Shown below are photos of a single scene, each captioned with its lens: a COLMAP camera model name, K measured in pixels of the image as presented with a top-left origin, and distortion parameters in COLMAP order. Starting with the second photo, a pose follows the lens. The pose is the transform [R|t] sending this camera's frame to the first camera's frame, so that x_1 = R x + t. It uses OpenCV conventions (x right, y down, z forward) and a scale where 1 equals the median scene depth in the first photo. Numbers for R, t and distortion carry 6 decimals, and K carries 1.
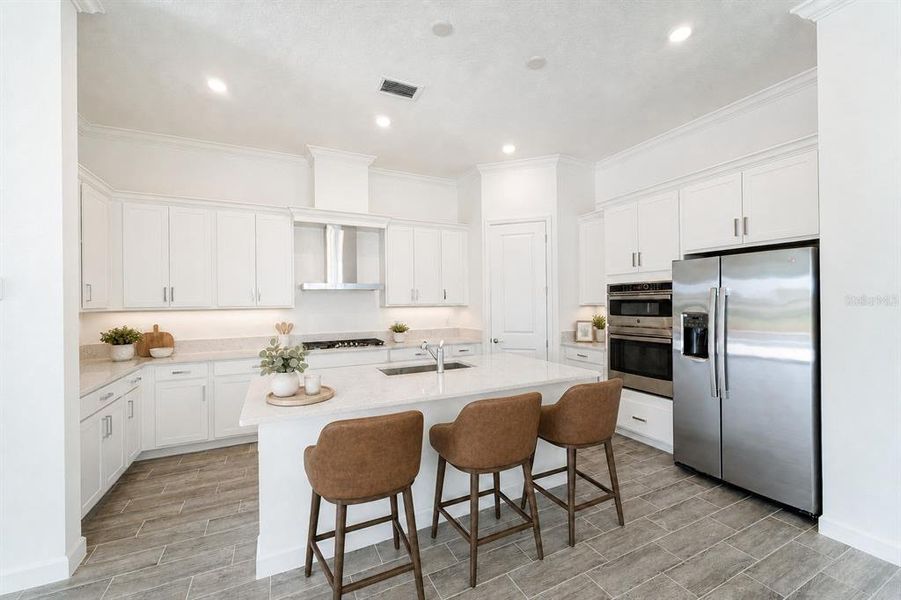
lens RADIAL K [[363.9, 0, 450.5], [0, 363.9, 300.0], [0, 0, 1]] dist [0.001008, -0.000277]
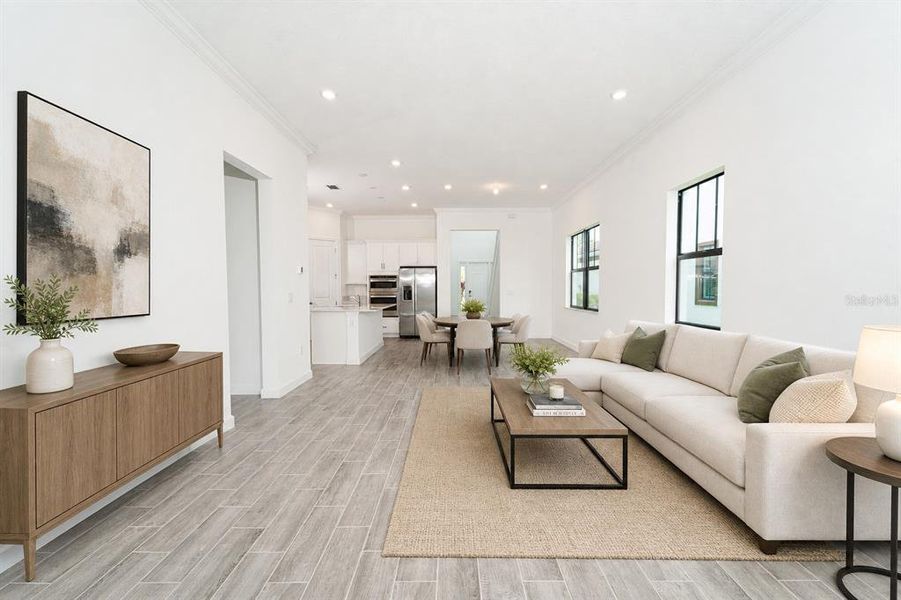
lens RADIAL K [[363.9, 0, 450.5], [0, 363.9, 300.0], [0, 0, 1]] dist [0.001008, -0.000277]
pose [[0.450340, -0.025116, 0.892504, -1.686572], [-0.000025, 0.999604, 0.028142, 0.060141], [-0.892857, -0.012696, 0.450161, -0.627499]]
